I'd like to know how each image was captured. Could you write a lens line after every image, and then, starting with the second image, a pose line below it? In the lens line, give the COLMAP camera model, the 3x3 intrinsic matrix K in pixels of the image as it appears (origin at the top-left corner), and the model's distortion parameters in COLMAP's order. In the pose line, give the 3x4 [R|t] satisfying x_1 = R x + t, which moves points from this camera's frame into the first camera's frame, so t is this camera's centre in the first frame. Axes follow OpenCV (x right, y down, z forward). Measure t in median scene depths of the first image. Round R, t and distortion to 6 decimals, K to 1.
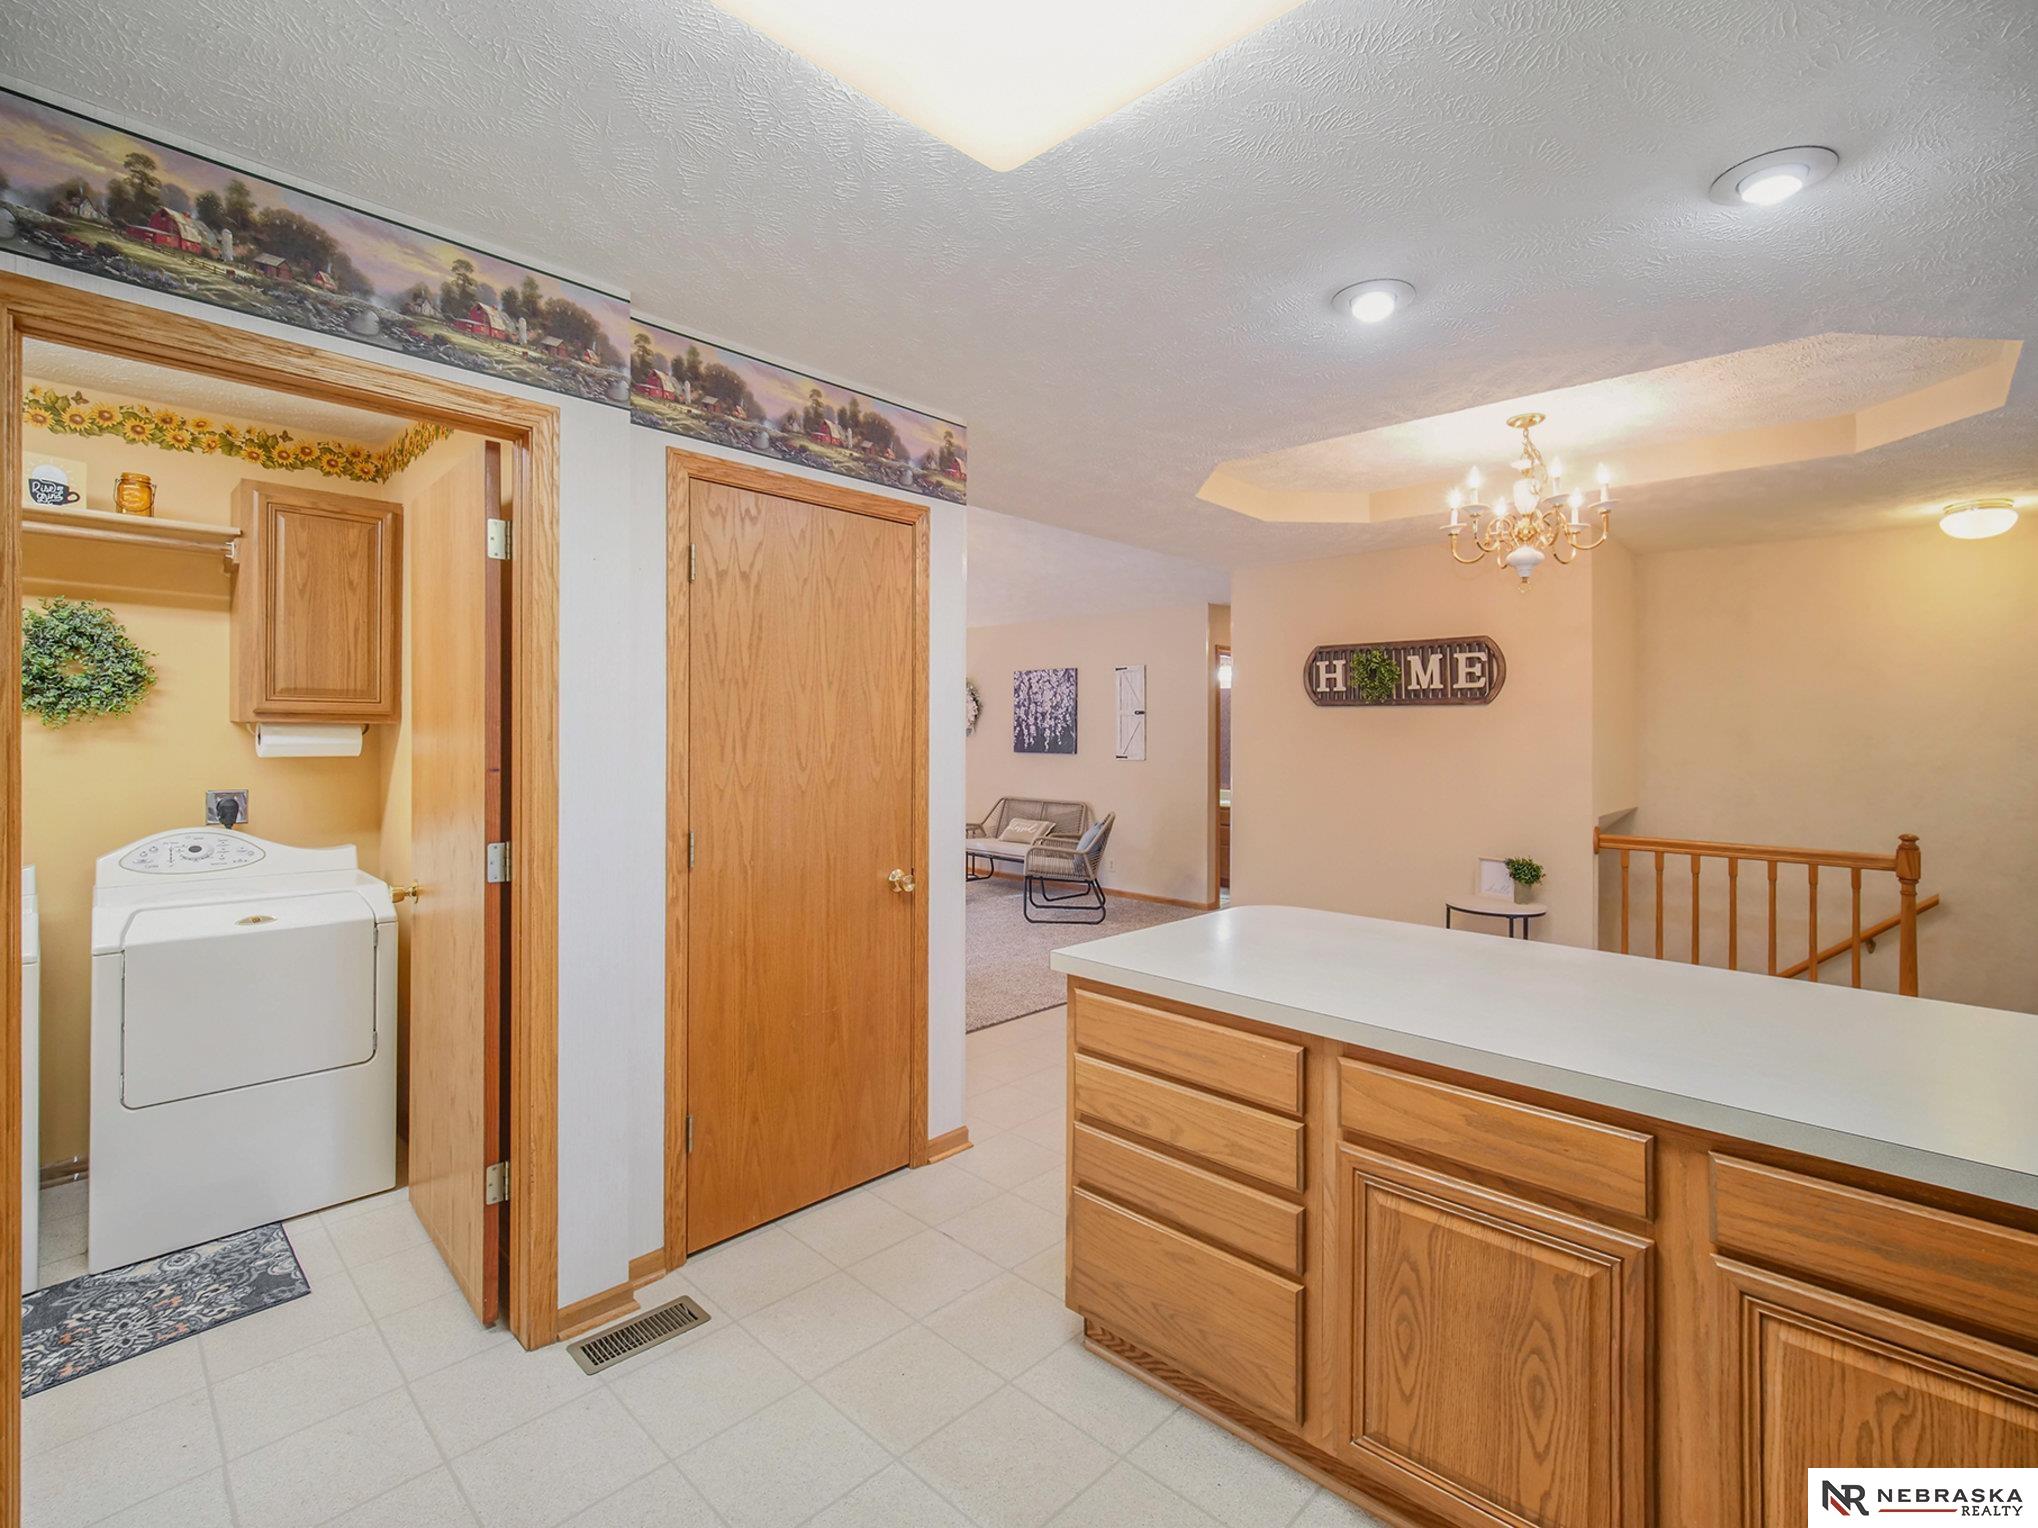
lens RADIAL K [[963.5, 0, 1050.6], [0, 963.5, 744.3], [0, 0, 1]] dist [-0.000122, -0.010587]
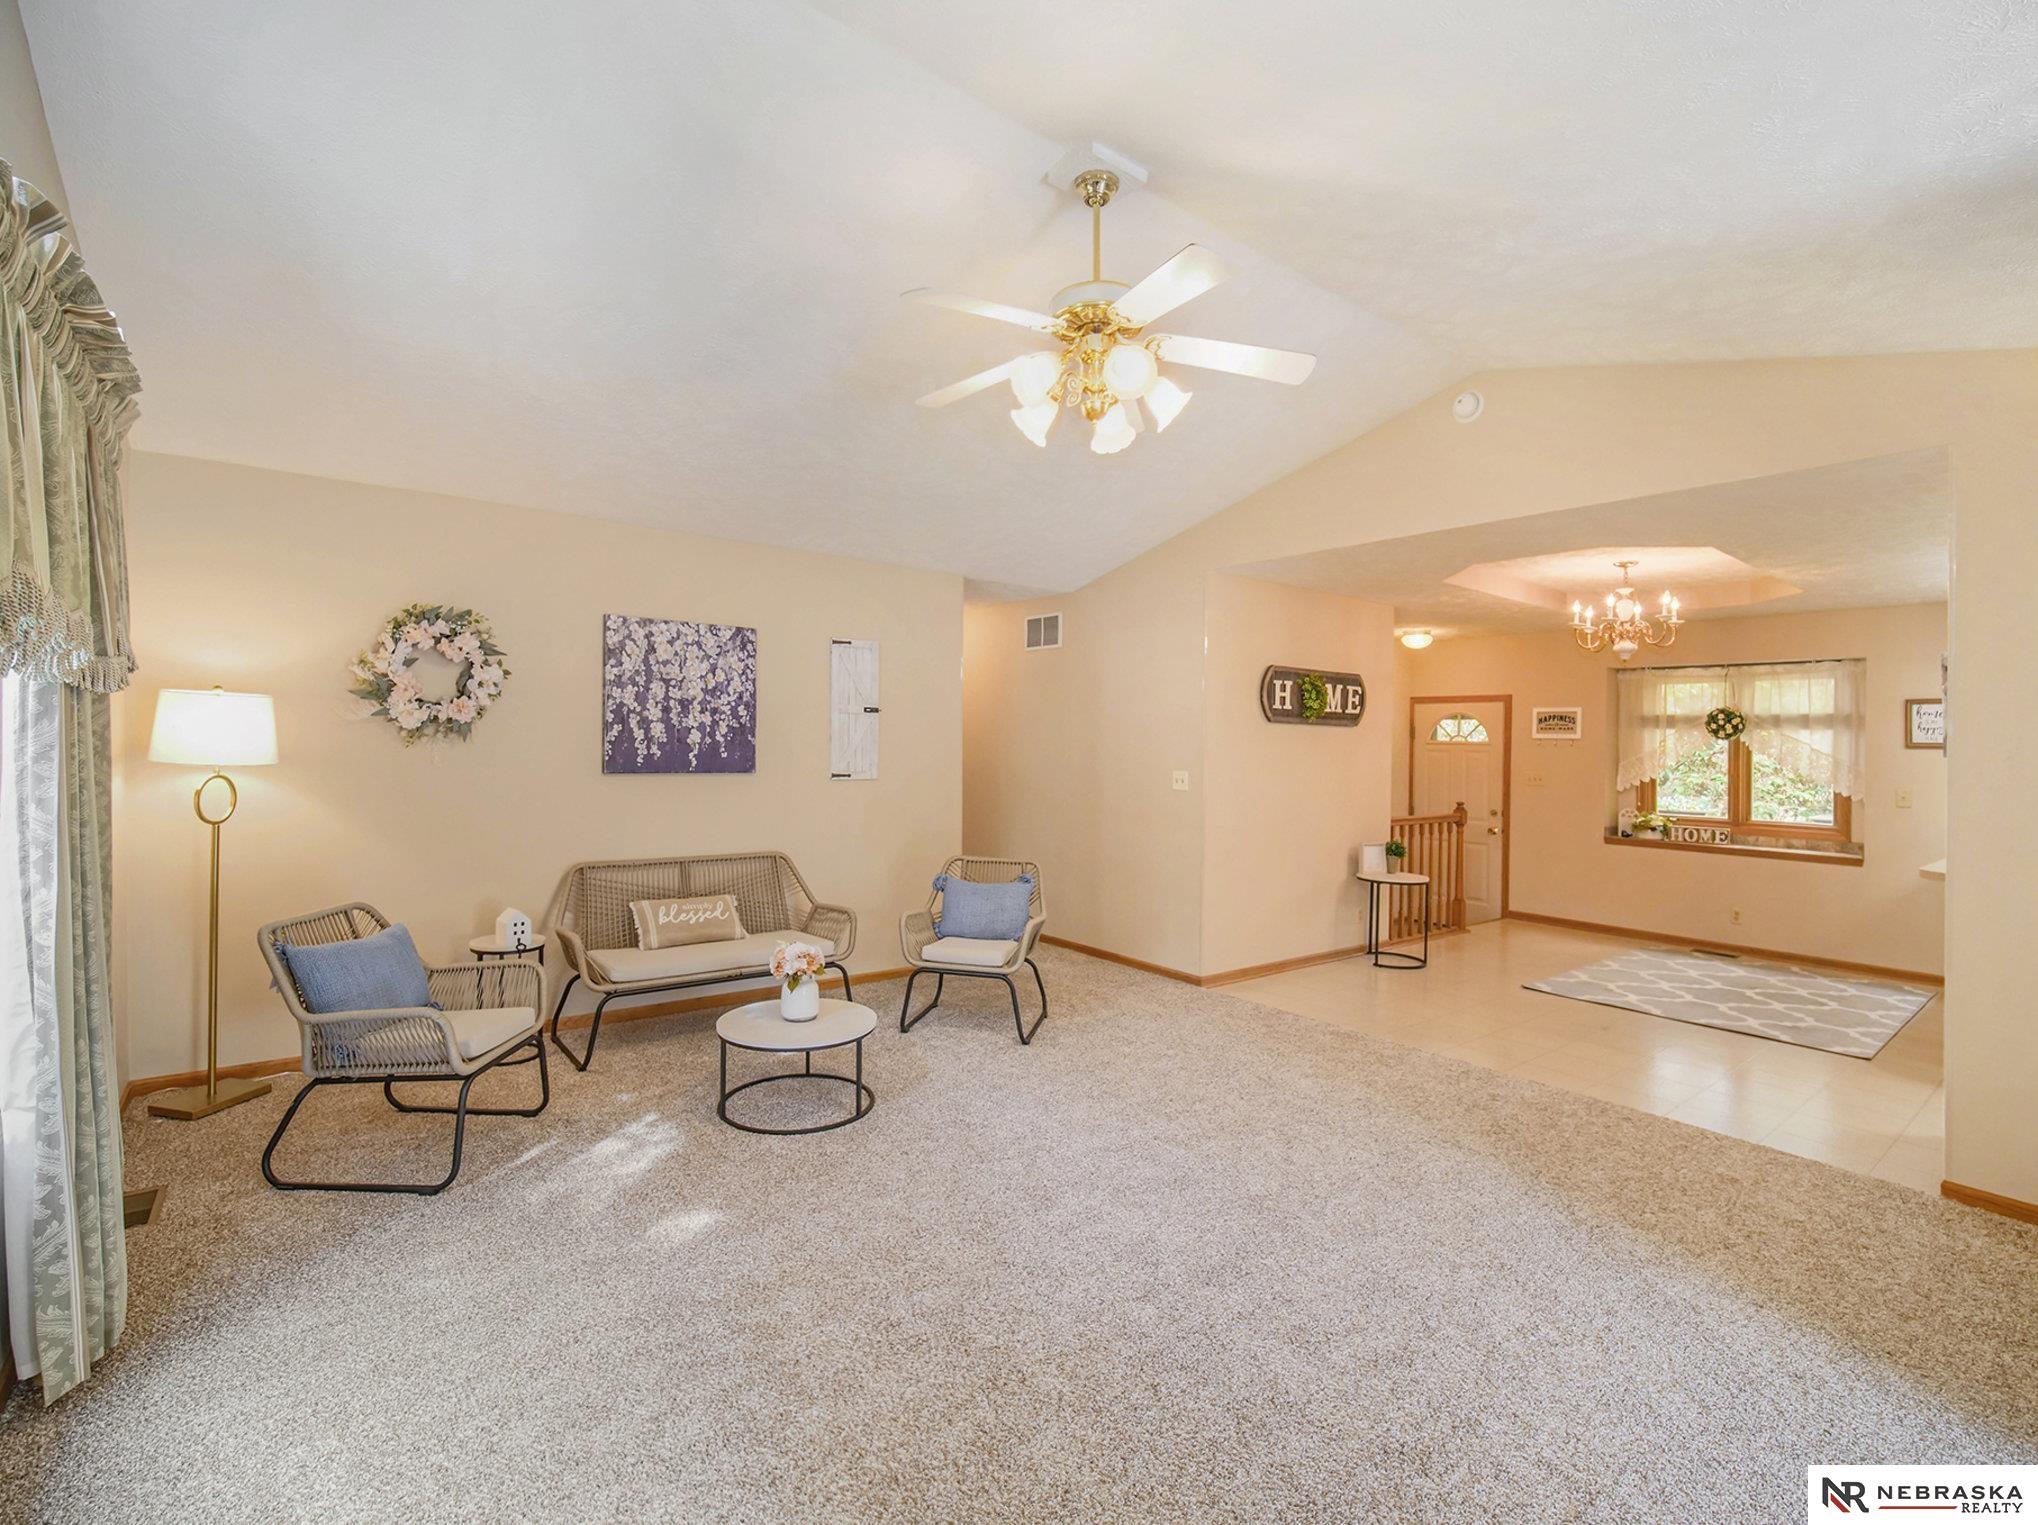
lens RADIAL K [[935.2, 0, 1023.7], [0, 935.2, 739.4], [0, 0, 1]] dist [-0.001839, -0.008671]
pose [[0.137676, 0.001635, 0.990476, -0.519919], [-0.007412, 0.999972, -0.000621, -0.011656], [-0.990450, -0.007256, 0.137684, 0.751795]]
